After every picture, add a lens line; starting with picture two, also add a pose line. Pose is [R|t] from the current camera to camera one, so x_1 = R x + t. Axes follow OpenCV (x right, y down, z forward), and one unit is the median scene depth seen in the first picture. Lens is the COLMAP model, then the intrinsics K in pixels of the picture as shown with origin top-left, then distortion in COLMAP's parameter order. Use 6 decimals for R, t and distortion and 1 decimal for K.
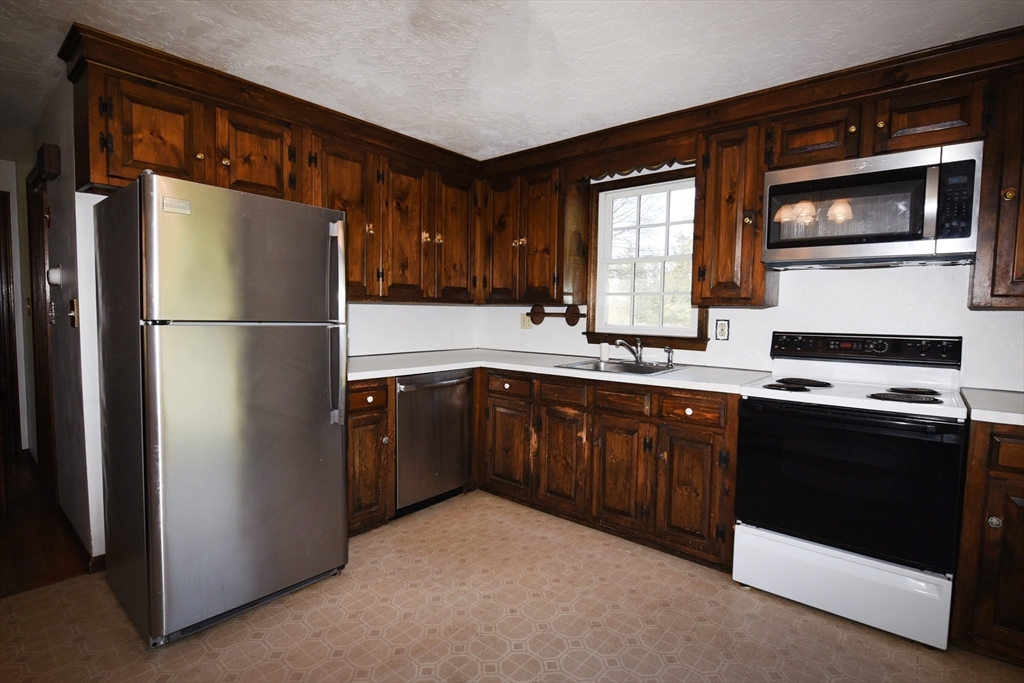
lens RADIAL K [[491.9, 0, 509.6], [0, 491.9, 340.9], [0, 0, 1]] dist [-0.011918, -0.004342]
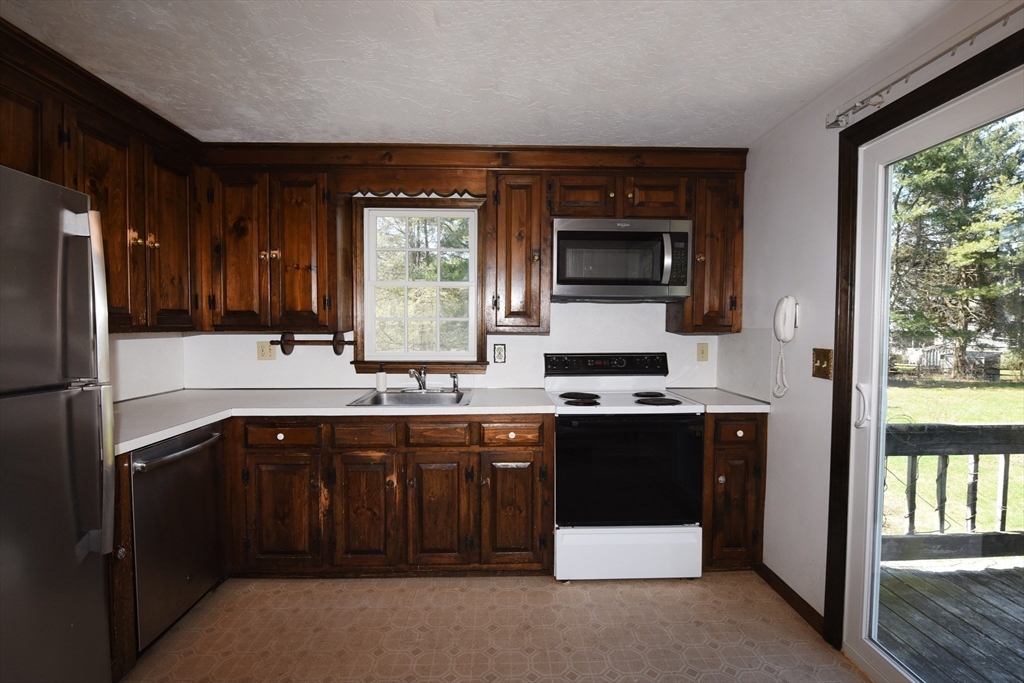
lens RADIAL K [[491.9, 0, 513.4], [0, 491.9, 343.4], [0, 0, 1]] dist [-0.011918, -0.004342]
pose [[0.742378, -0.037183, 0.668948, -0.276901], [0.048700, 0.998812, 0.001472, -0.045812], [-0.668209, 0.031485, 0.743307, 0.172928]]
